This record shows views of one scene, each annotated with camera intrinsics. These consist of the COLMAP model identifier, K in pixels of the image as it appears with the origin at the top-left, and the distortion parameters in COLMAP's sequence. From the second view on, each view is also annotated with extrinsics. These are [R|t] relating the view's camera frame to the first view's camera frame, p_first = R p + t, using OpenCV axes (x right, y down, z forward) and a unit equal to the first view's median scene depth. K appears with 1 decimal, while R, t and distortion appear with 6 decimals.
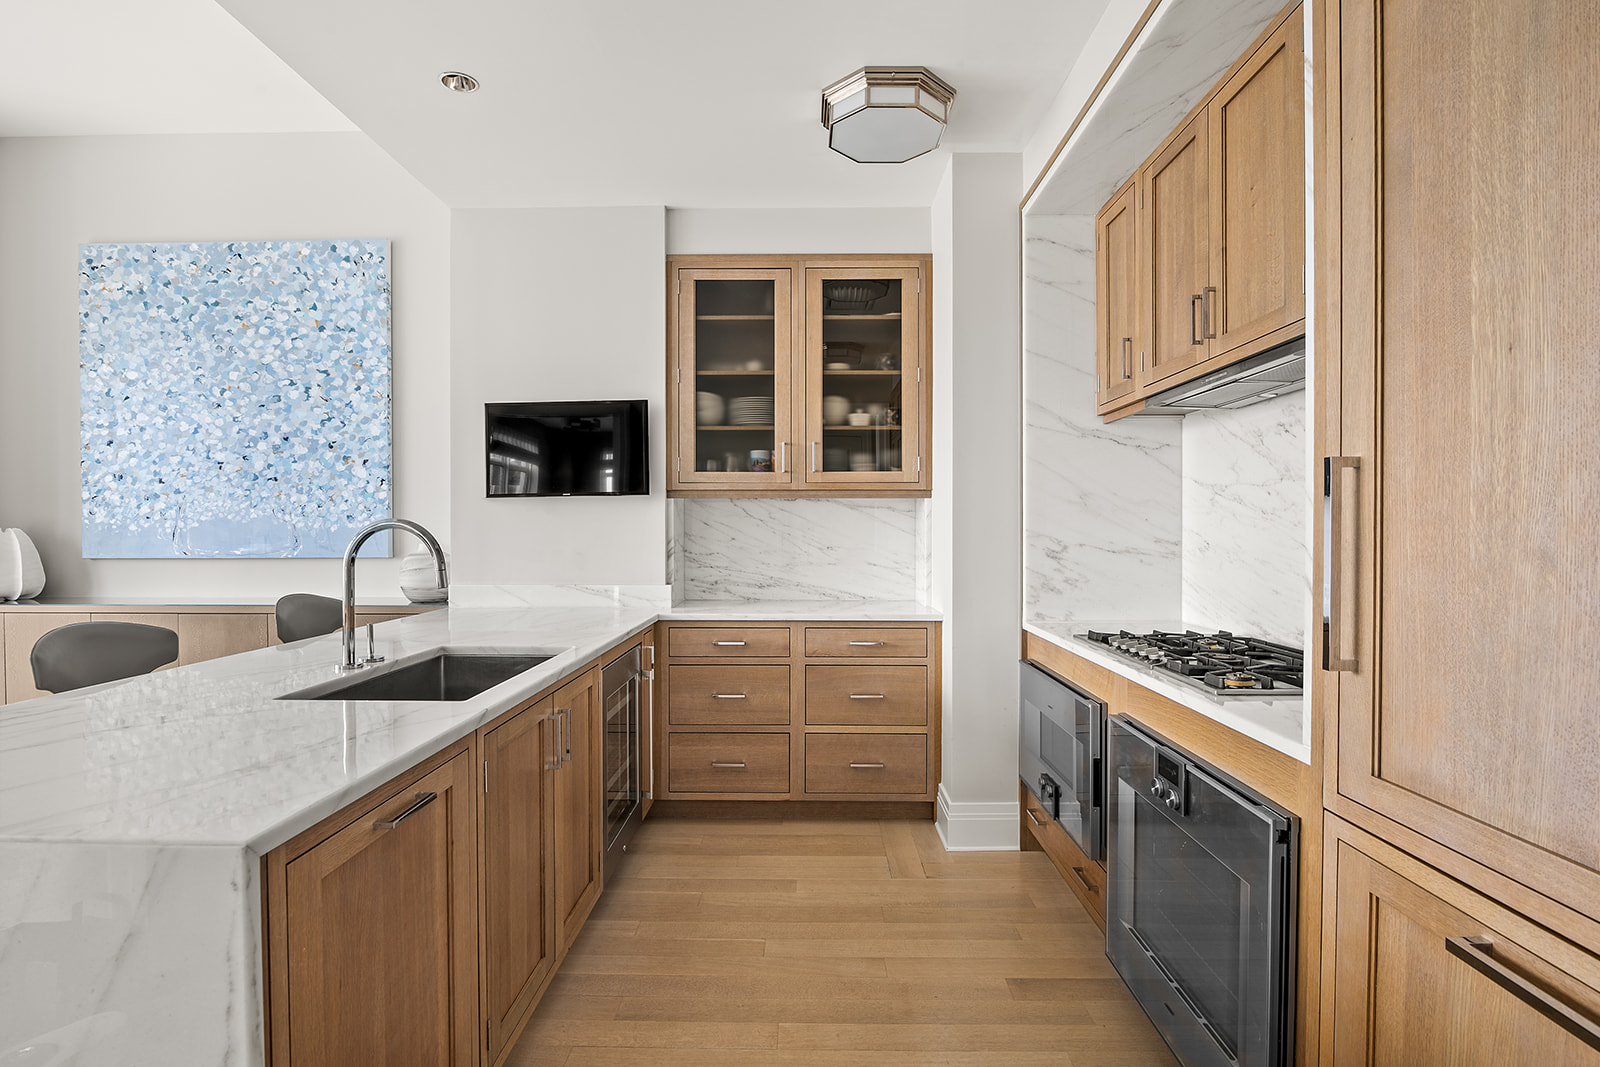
lens RADIAL K [[771.4, 0, 800.3], [0, 771.4, 535.6], [0, 0, 1]] dist [-0.017802, 0.001457]
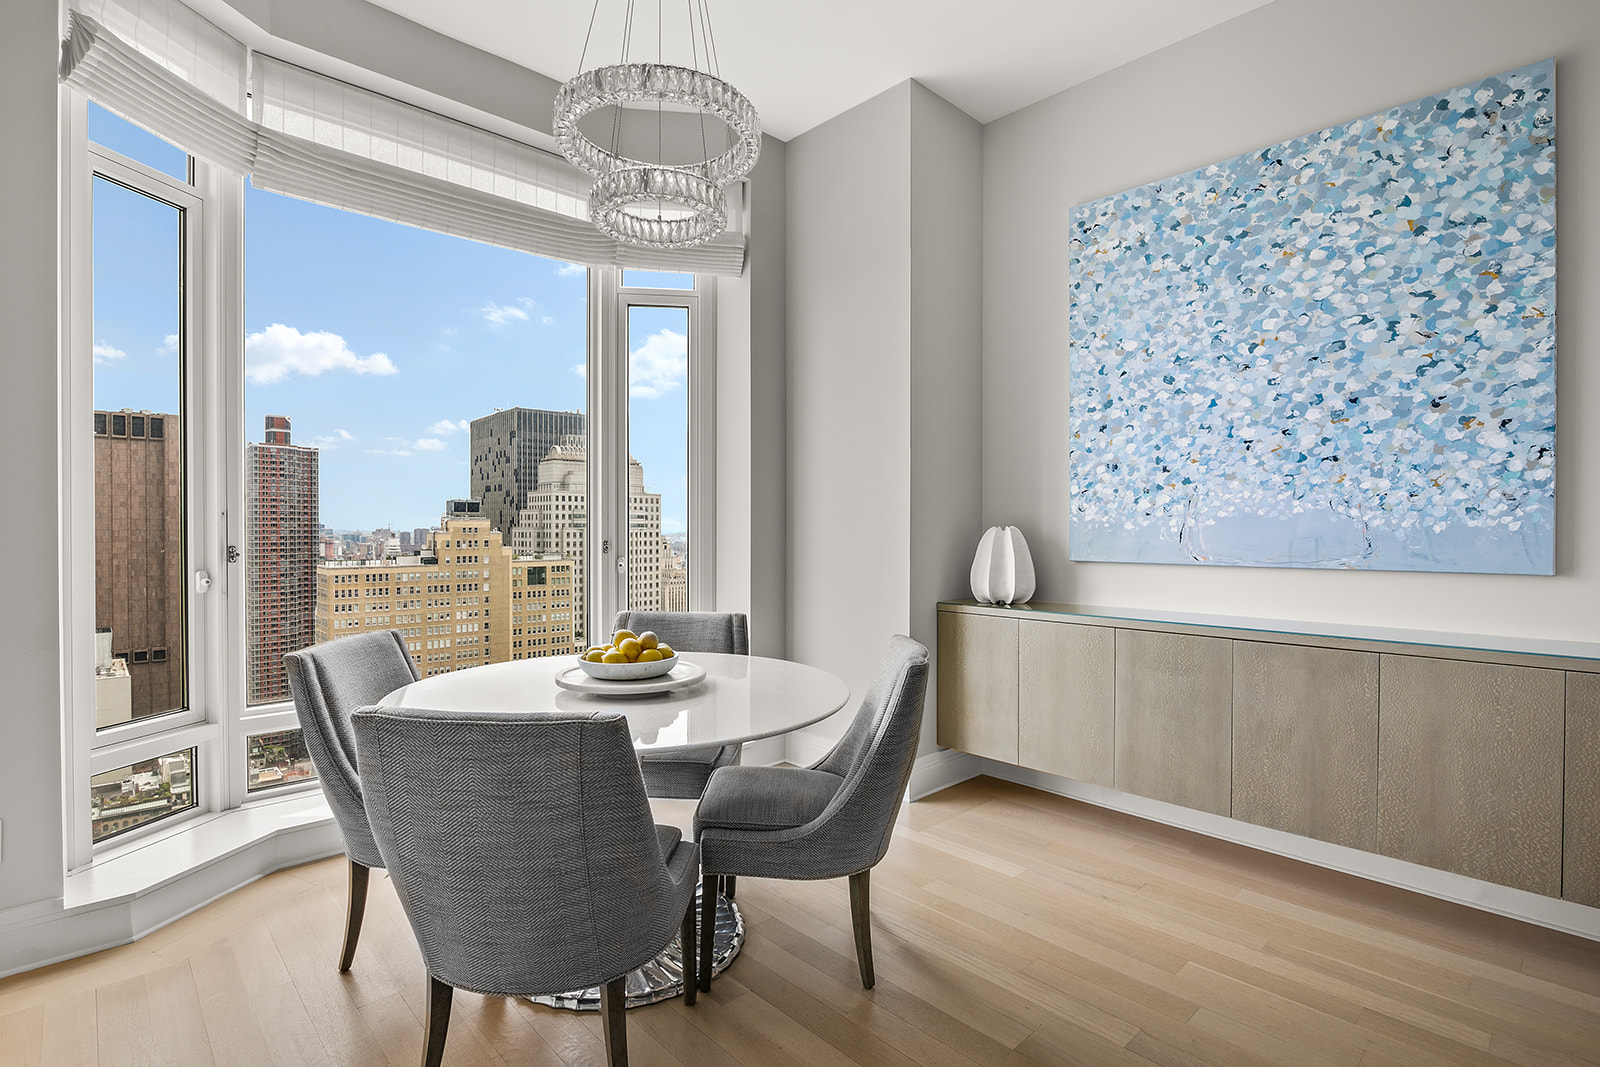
lens RADIAL K [[771.4, 0, 799.3], [0, 771.4, 535.6], [0, 0, 1]] dist [-0.017802, 0.001457]
pose [[0.699476, 0.009160, -0.714598, -0.527161], [-0.009499, 0.999949, 0.003520, 0.000359], [0.714593, 0.004326, 0.699527, 0.143764]]
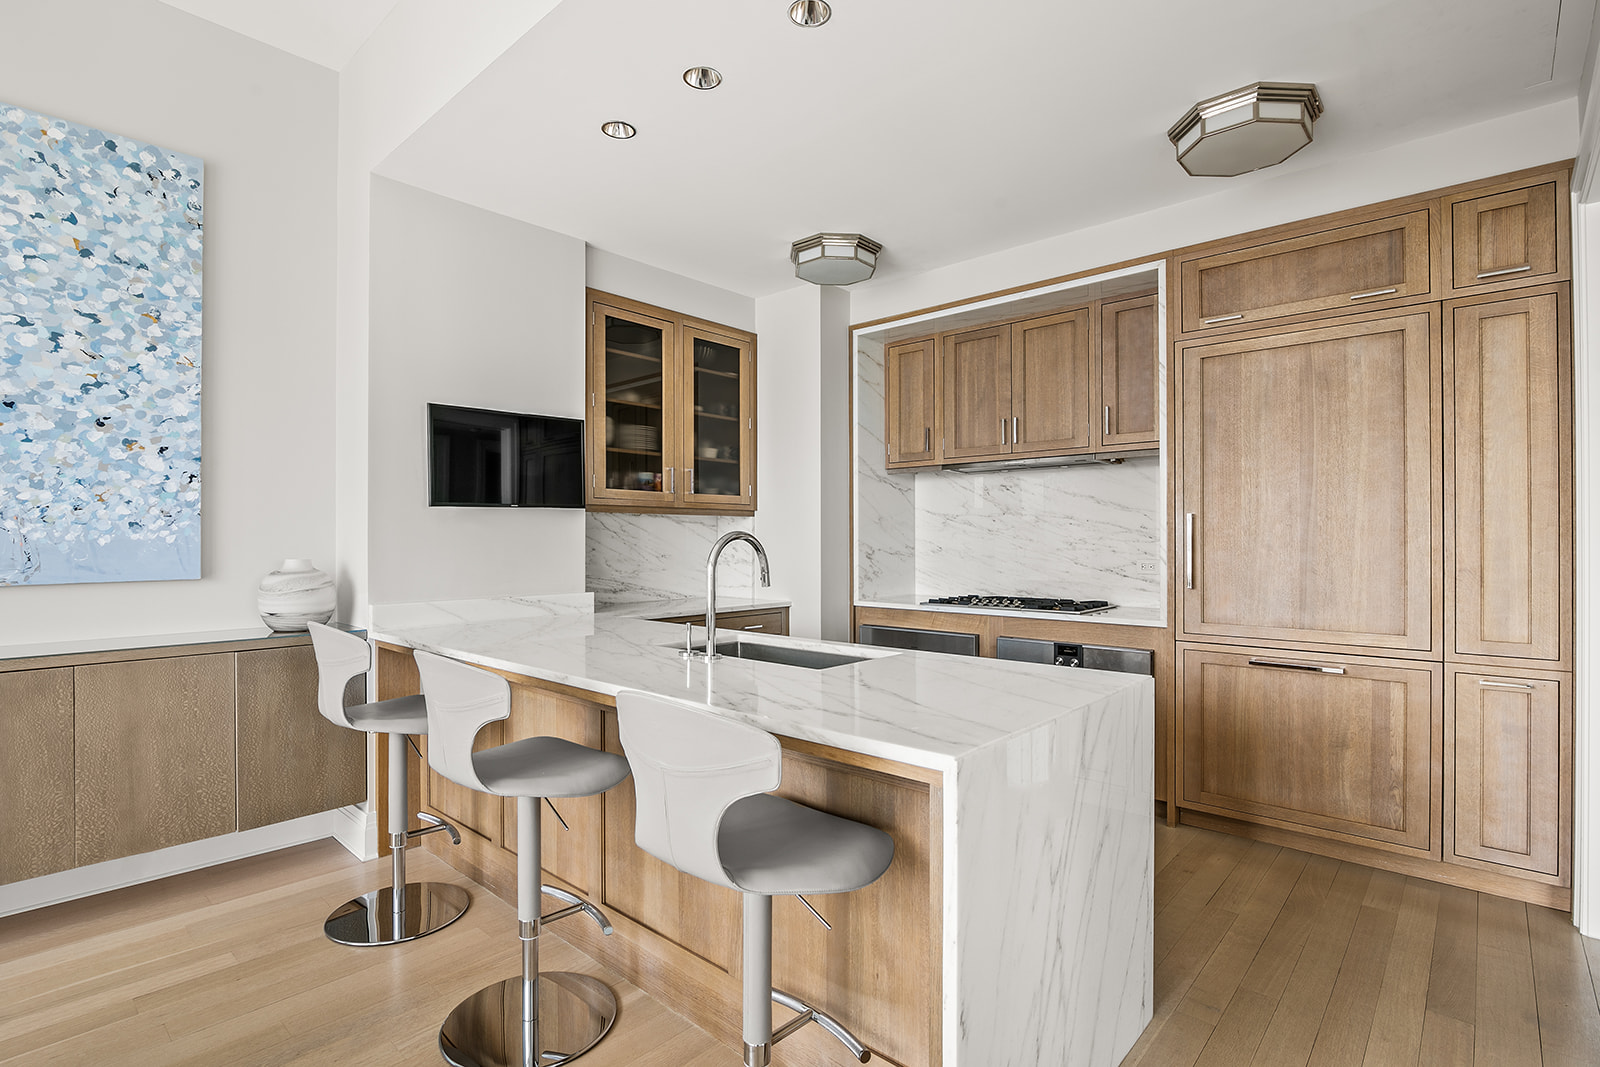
lens RADIAL K [[771.4, 0, 797.7], [0, 771.4, 534.6], [0, 0, 1]] dist [-0.017802, 0.001457]
pose [[0.657515, 0.003534, 0.753433, -0.719219], [0.009094, 0.999879, -0.012627, -0.000355], [-0.753387, 0.015154, 0.657403, 0.064203]]
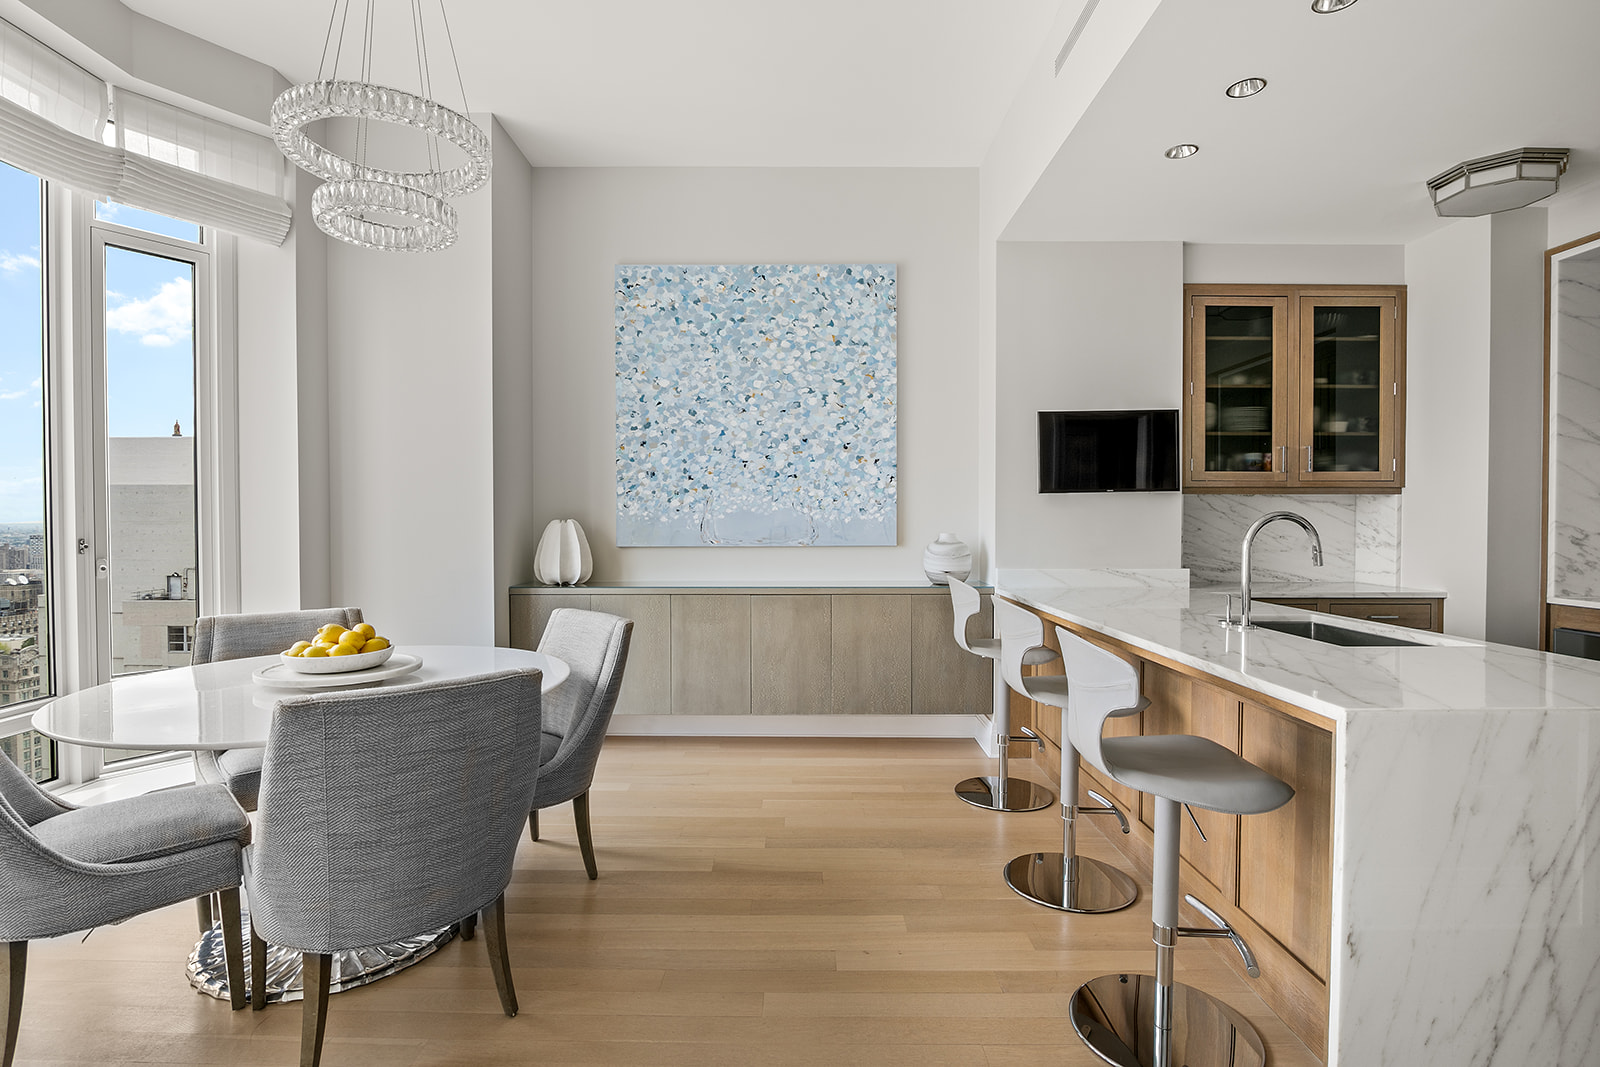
lens RADIAL K [[771.4, 0, 797.3], [0, 771.4, 534.7], [0, 0, 1]] dist [-0.017802, 0.001457]
pose [[0.999930, -0.000216, 0.011819, -0.699576], [0.000116, 0.999964, 0.008463, 0.002713], [-0.011820, -0.008461, 0.999894, -0.137290]]
